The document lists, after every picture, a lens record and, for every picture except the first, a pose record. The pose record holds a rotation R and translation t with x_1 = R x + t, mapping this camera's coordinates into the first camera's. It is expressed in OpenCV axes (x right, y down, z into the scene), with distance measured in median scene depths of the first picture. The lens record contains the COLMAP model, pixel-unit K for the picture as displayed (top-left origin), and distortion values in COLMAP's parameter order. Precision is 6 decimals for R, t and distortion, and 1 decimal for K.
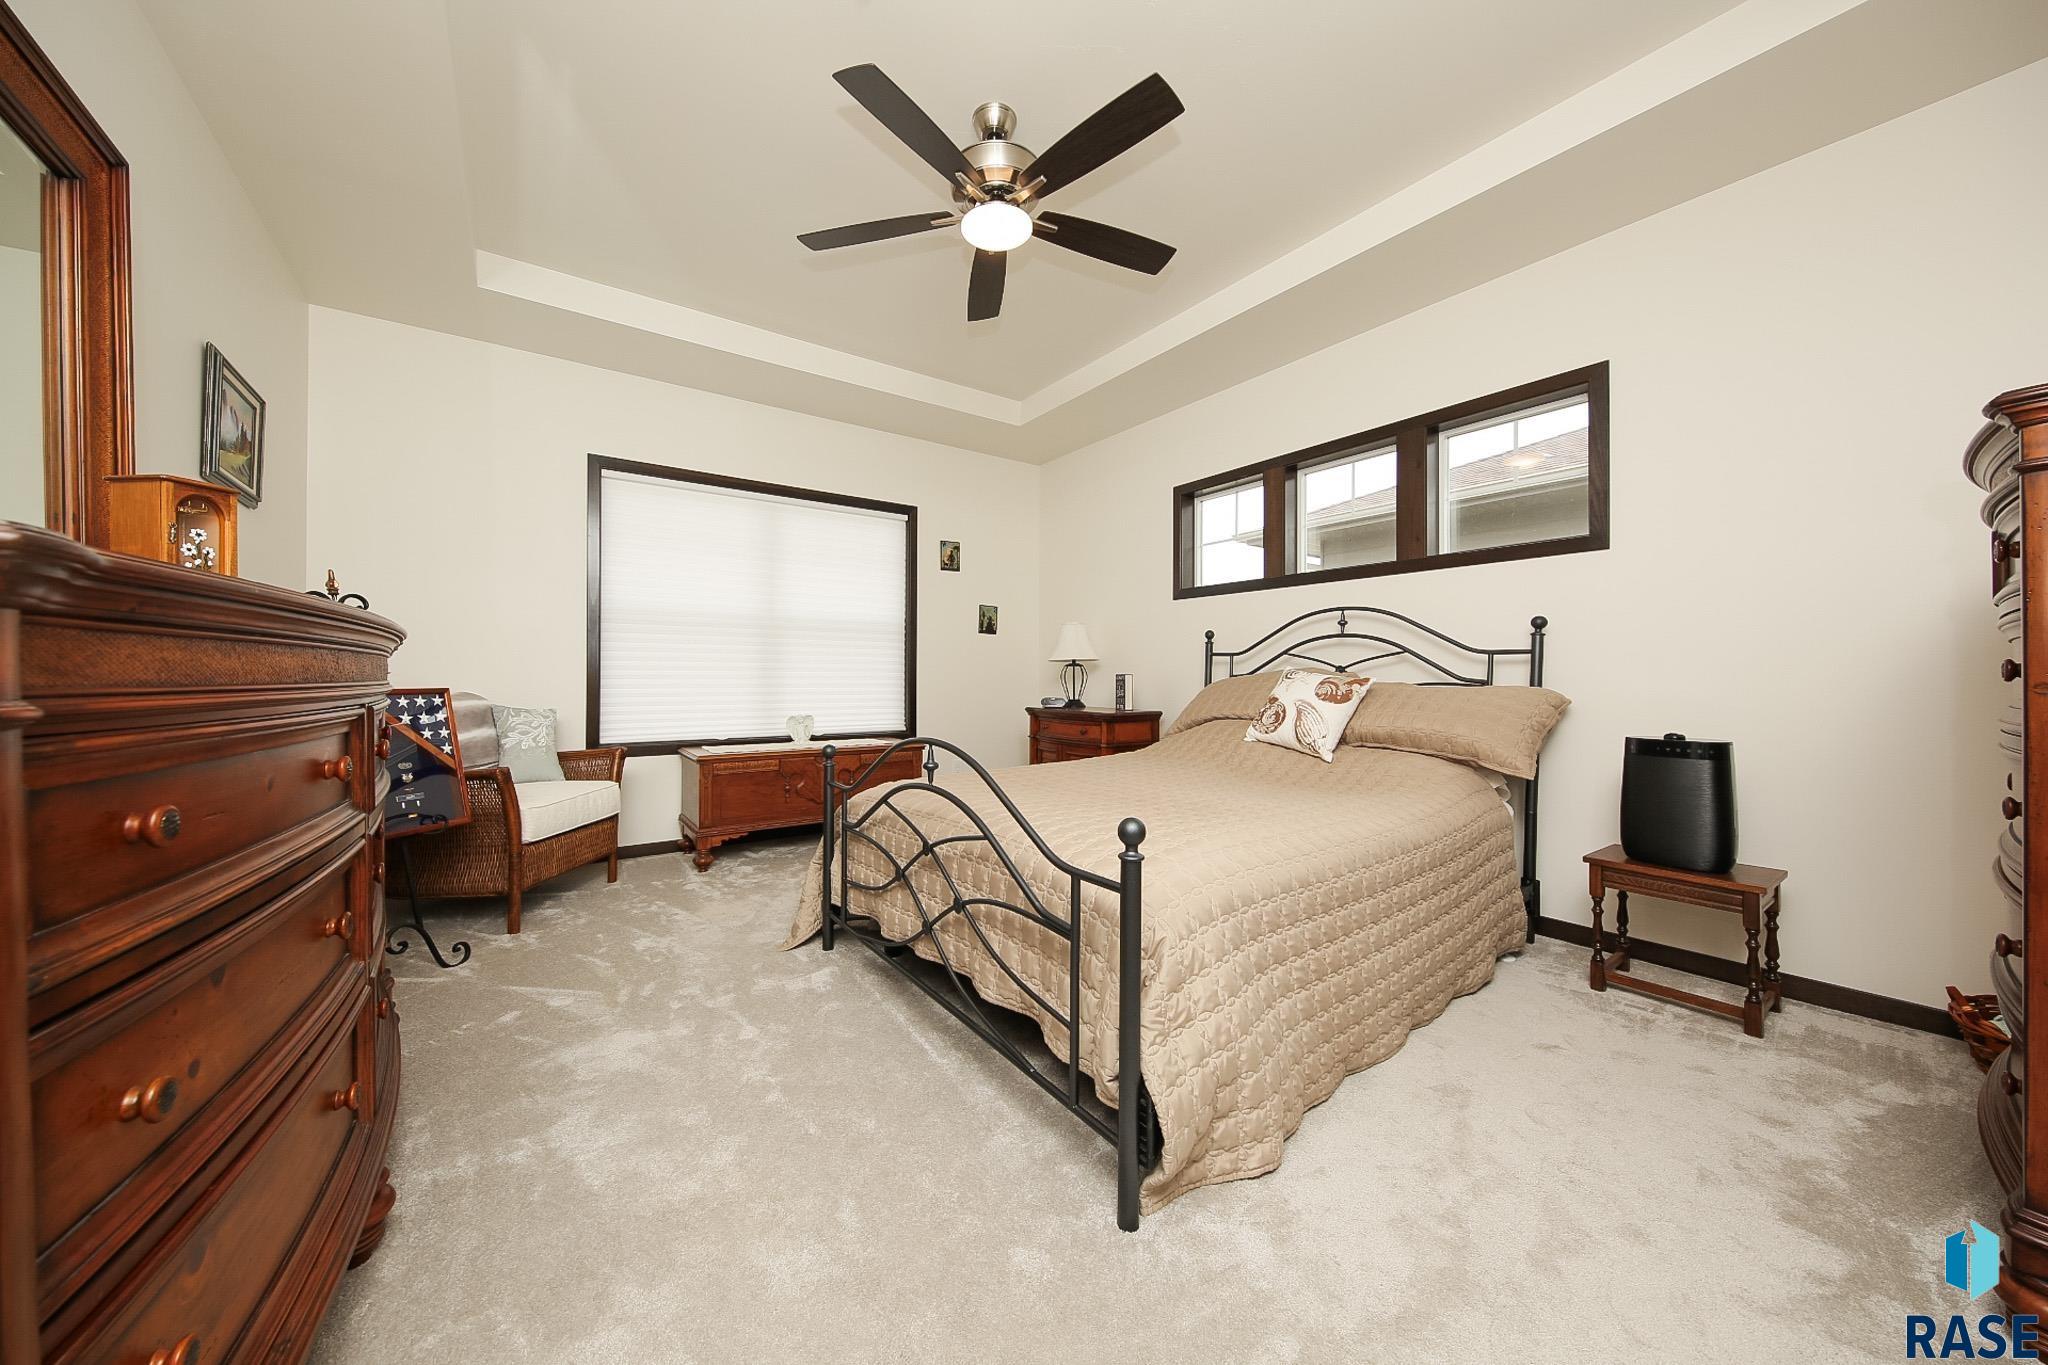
lens RADIAL K [[702.2, 0, 1025.0], [0, 702.2, 673.3], [0, 0, 1]] dist [0.007513, 0.000080]
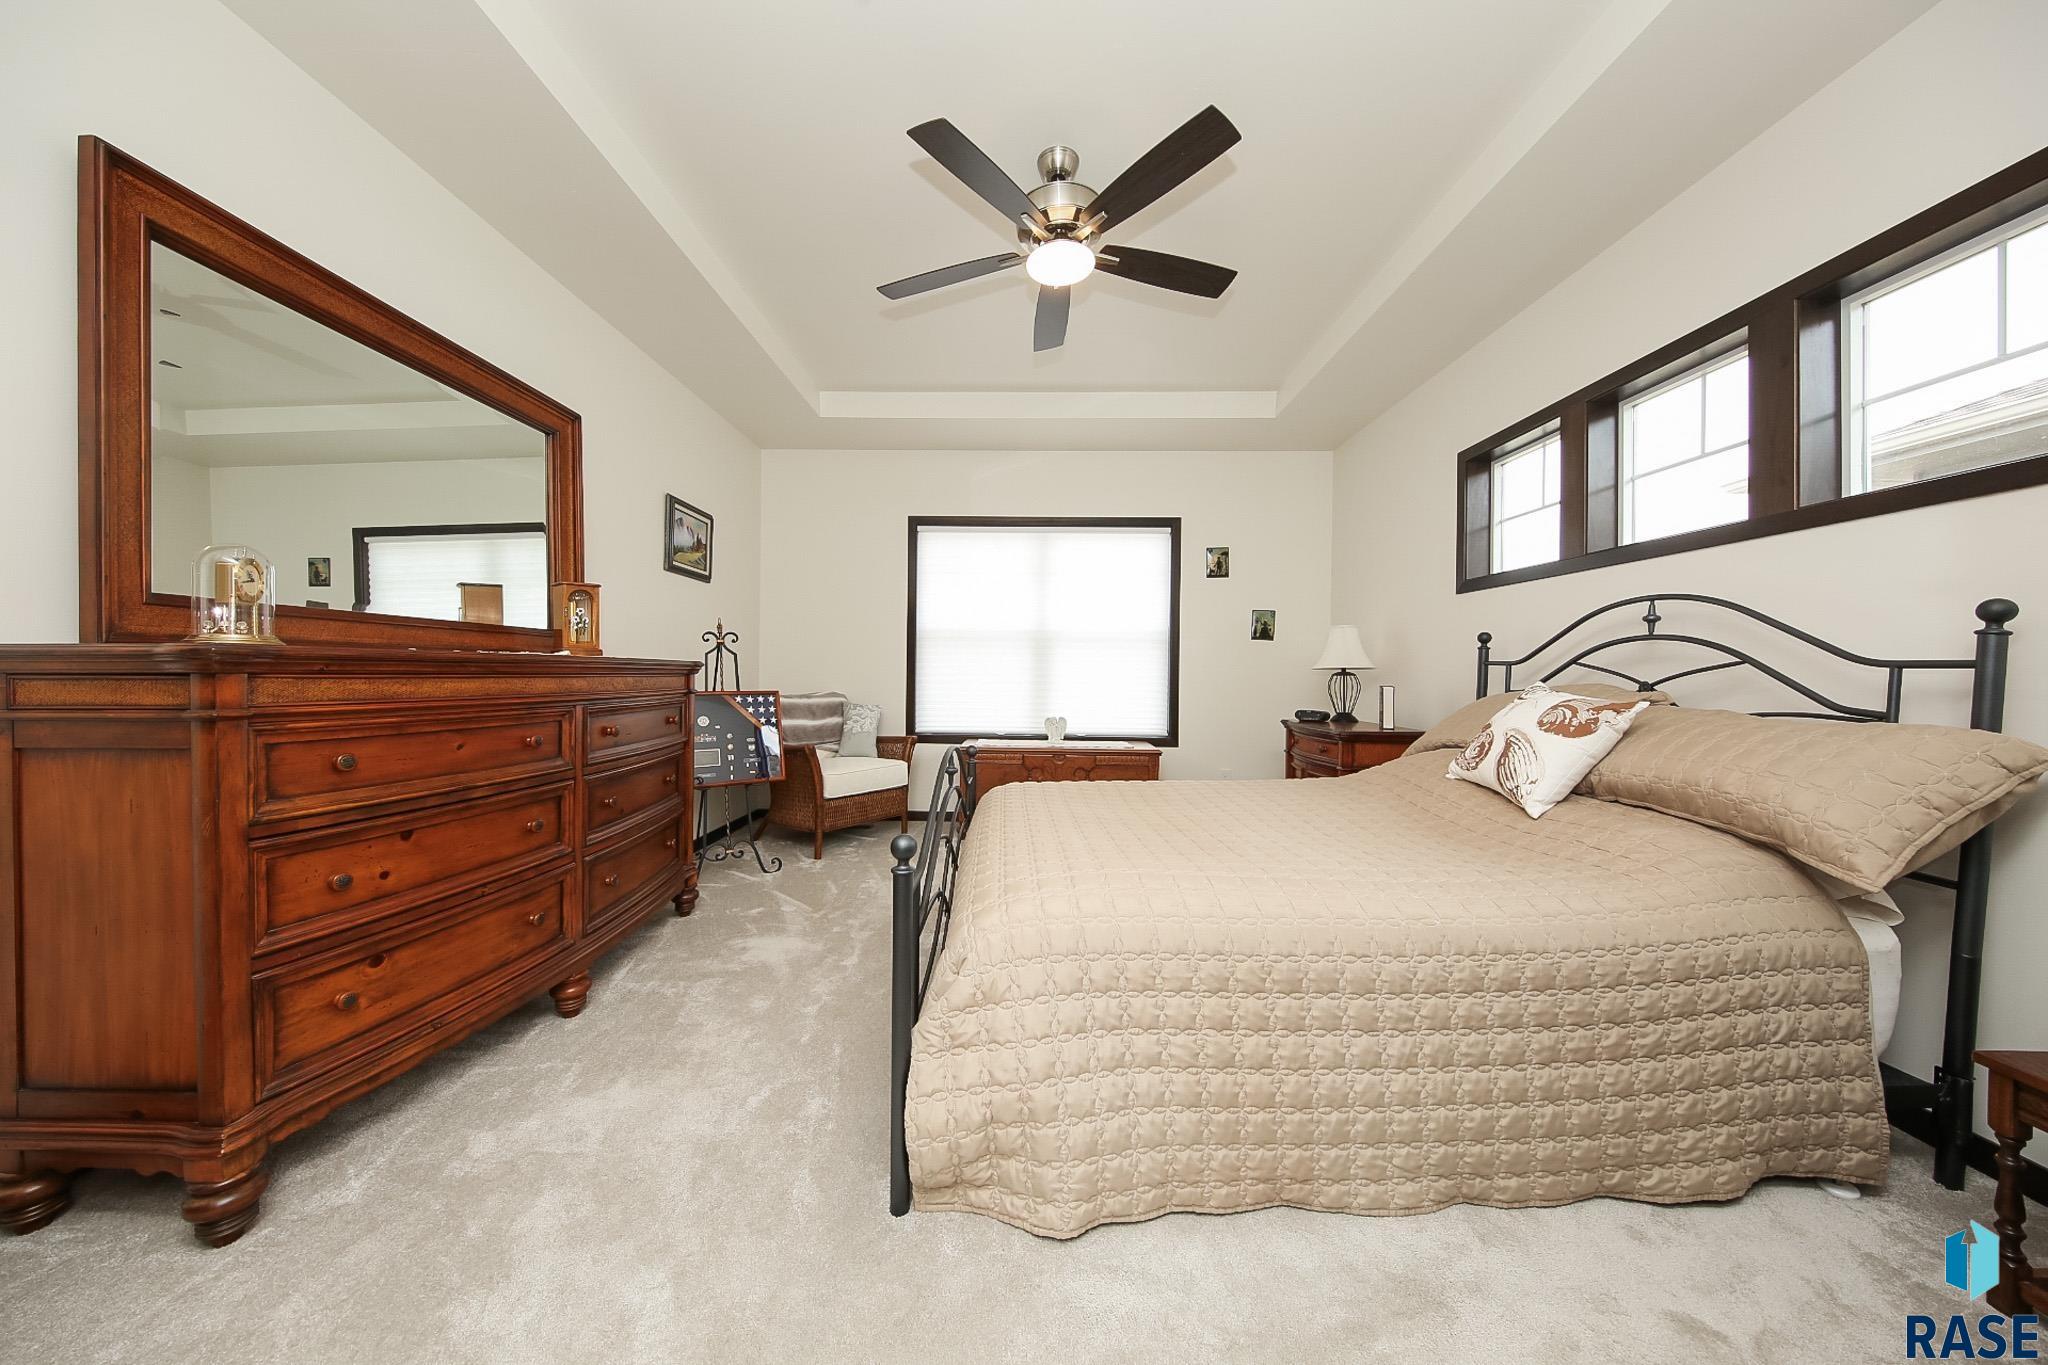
lens RADIAL K [[669.7, 0, 1024.0], [0, 669.7, 682.5], [0, 0, 1]] dist [0.000676, -0.000070]
pose [[0.803371, 0.013857, -0.595318, 0.387140], [-0.005719, 0.999863, 0.015557, -0.018363], [0.595451, -0.009094, 0.803340, 0.127511]]
